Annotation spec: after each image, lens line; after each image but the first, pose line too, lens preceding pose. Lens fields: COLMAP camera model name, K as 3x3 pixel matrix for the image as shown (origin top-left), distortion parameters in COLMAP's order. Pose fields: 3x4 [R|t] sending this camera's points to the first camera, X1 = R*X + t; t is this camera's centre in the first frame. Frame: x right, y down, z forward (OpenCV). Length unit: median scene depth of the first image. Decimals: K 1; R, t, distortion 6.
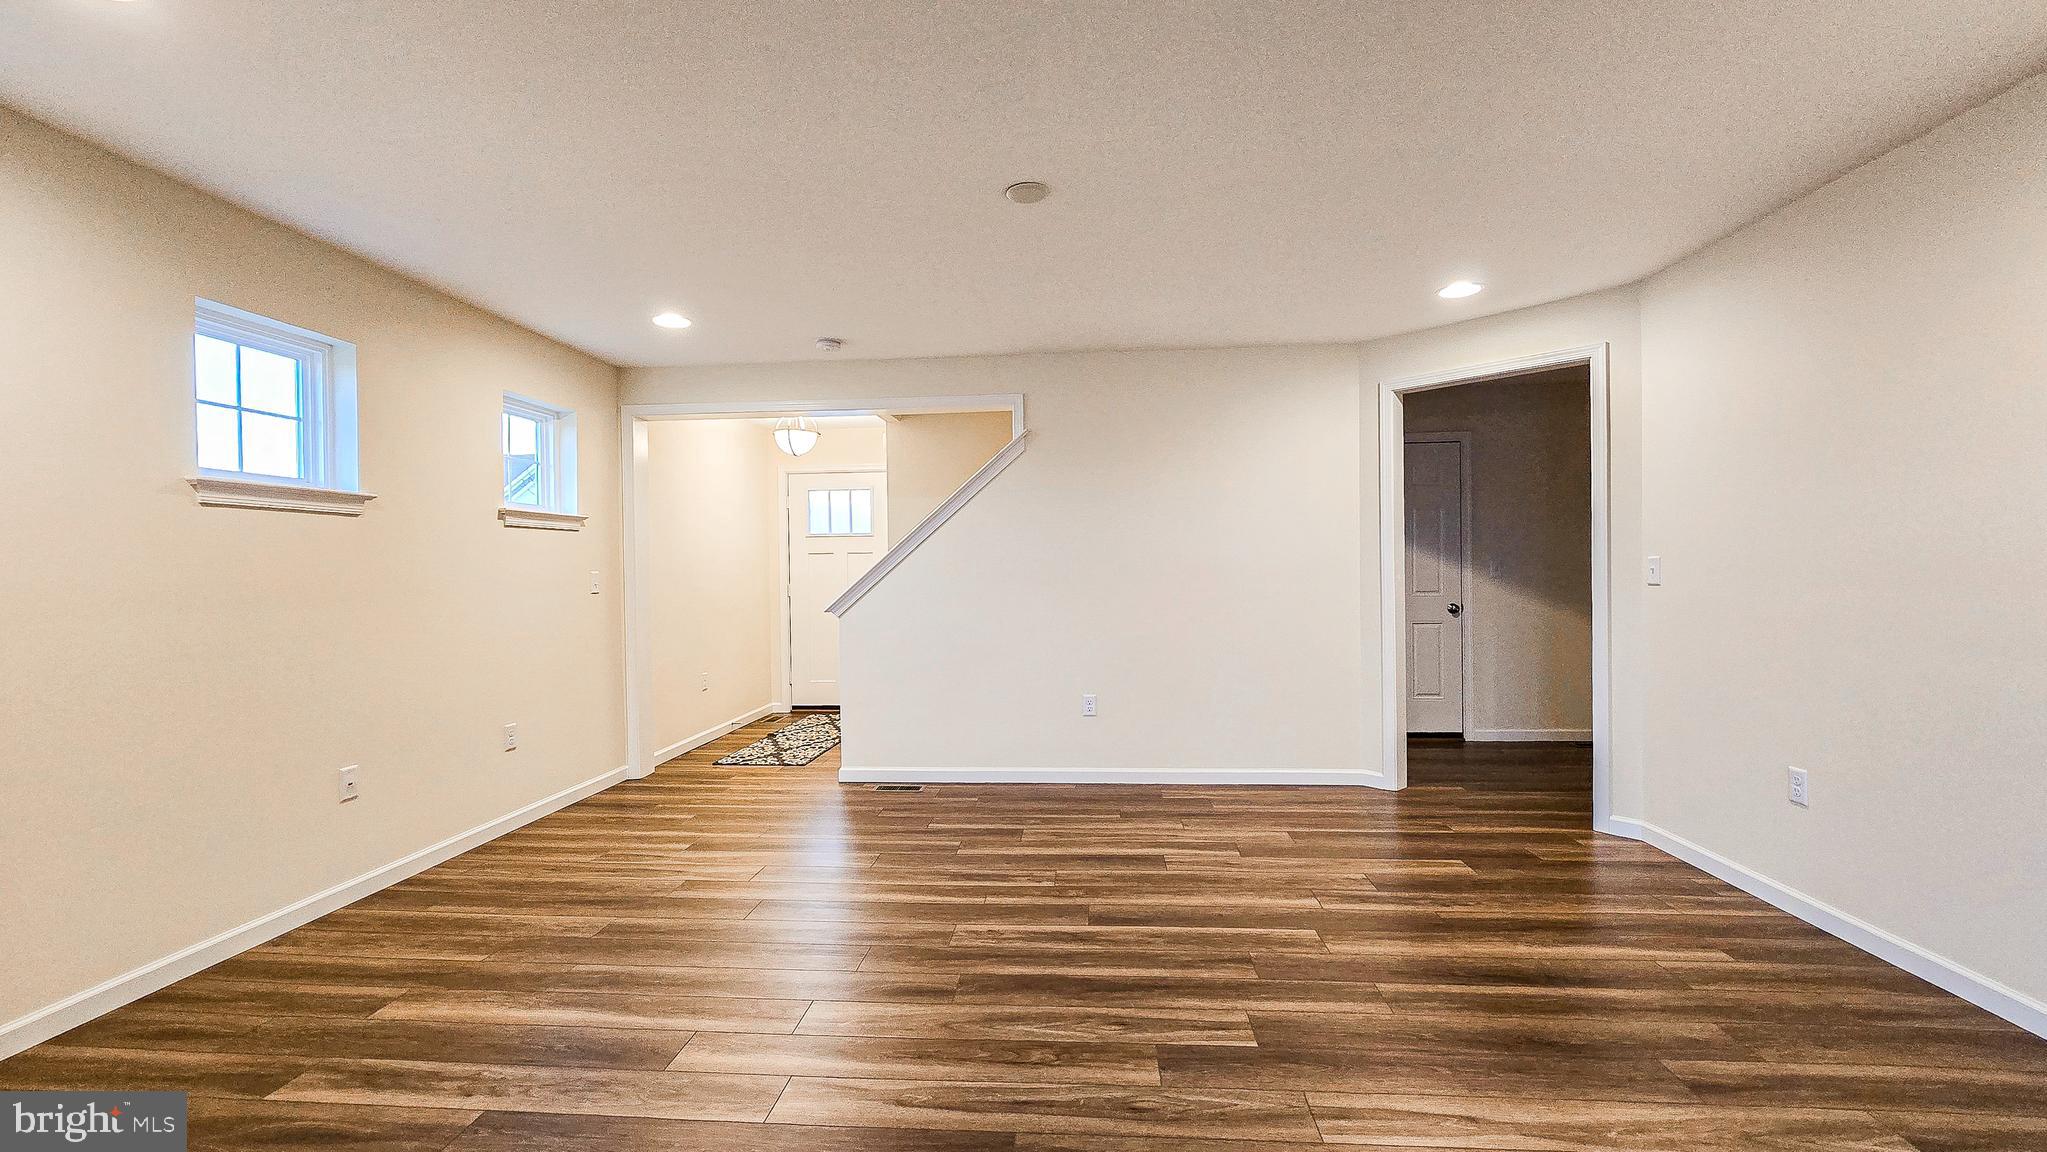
lens RADIAL K [[847.6, 0, 1018.7], [0, 847.6, 568.5], [0, 0, 1]] dist [-0.010127, -0.000234]
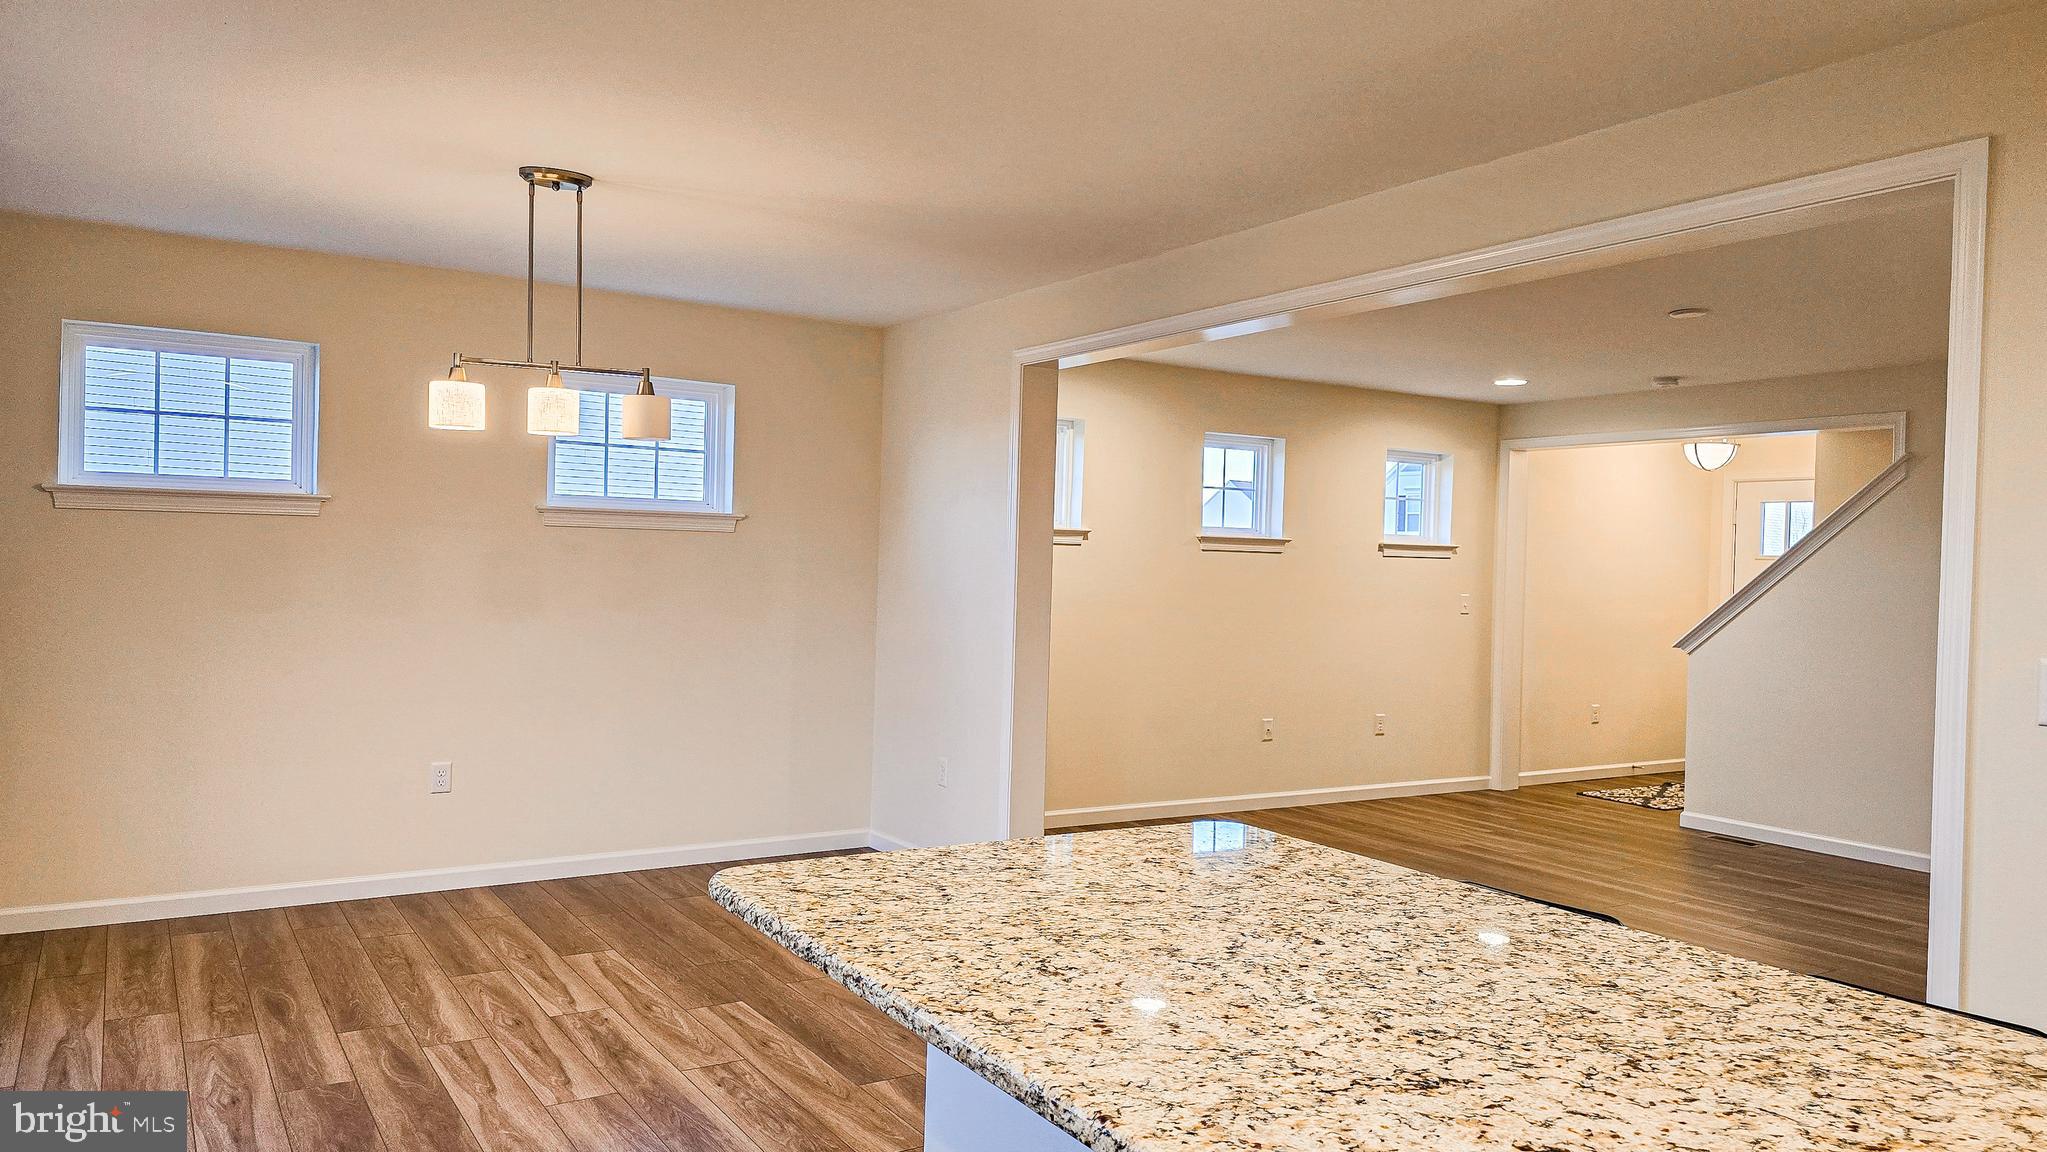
lens RADIAL K [[1394.7, 0, 1029.3], [0, 1394.7, 577.7], [0, 0, 1]] dist [0.072843, -0.066480]
pose [[0.611082, 0.035022, -0.790792, 0.664715], [-0.035312, 0.999232, 0.016966, -0.032993], [0.790779, 0.017557, 0.611850, -0.640416]]
